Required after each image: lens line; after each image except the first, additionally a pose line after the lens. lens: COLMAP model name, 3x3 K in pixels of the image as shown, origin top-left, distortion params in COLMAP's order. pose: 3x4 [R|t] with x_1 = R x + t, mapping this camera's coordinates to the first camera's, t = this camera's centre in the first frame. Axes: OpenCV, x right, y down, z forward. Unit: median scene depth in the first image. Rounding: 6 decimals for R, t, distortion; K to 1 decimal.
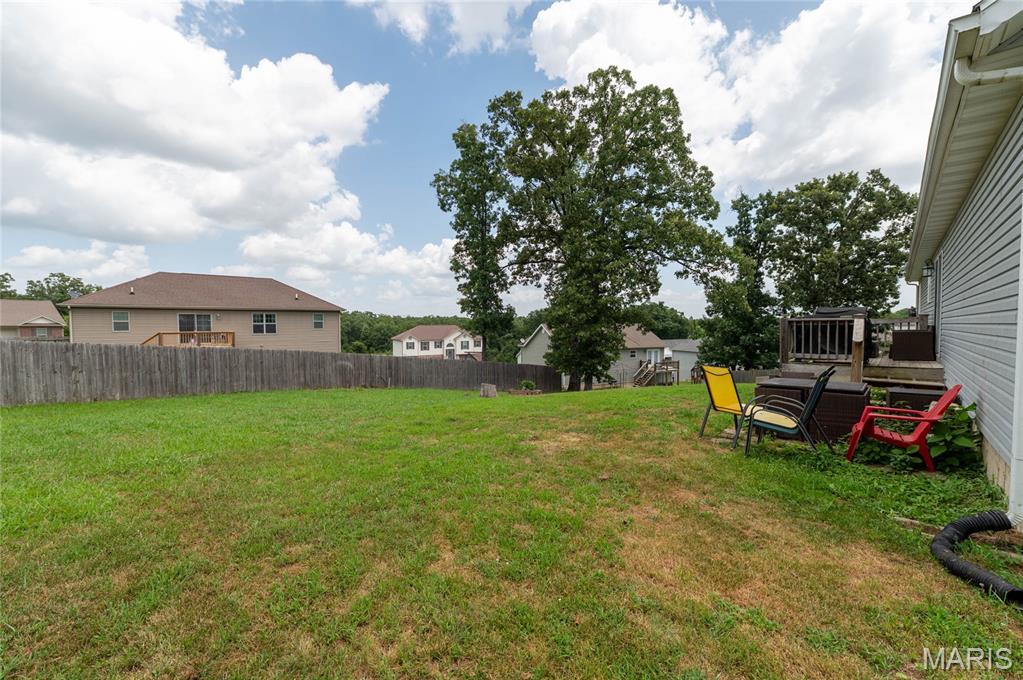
lens RADIAL K [[418.0, 0, 511.5], [0, 418.0, 340.0], [0, 0, 1]] dist [-0.003583, -0.000579]
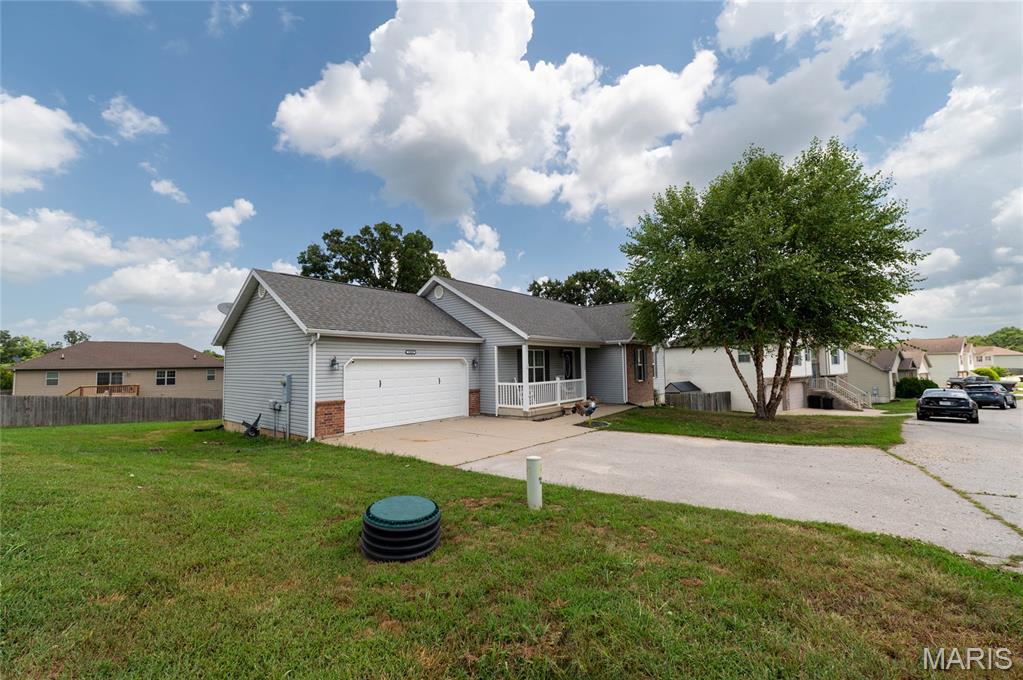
lens RADIAL K [[418.0, 0, 511.5], [0, 418.0, 340.0], [0, 0, 1]] dist [-0.003583, -0.000579]
pose [[0.995879, -0.007318, 0.090400, 0.495998], [0.016303, 0.994949, -0.099054, -0.010706], [-0.089218, 0.100119, 0.990967, -0.559720]]
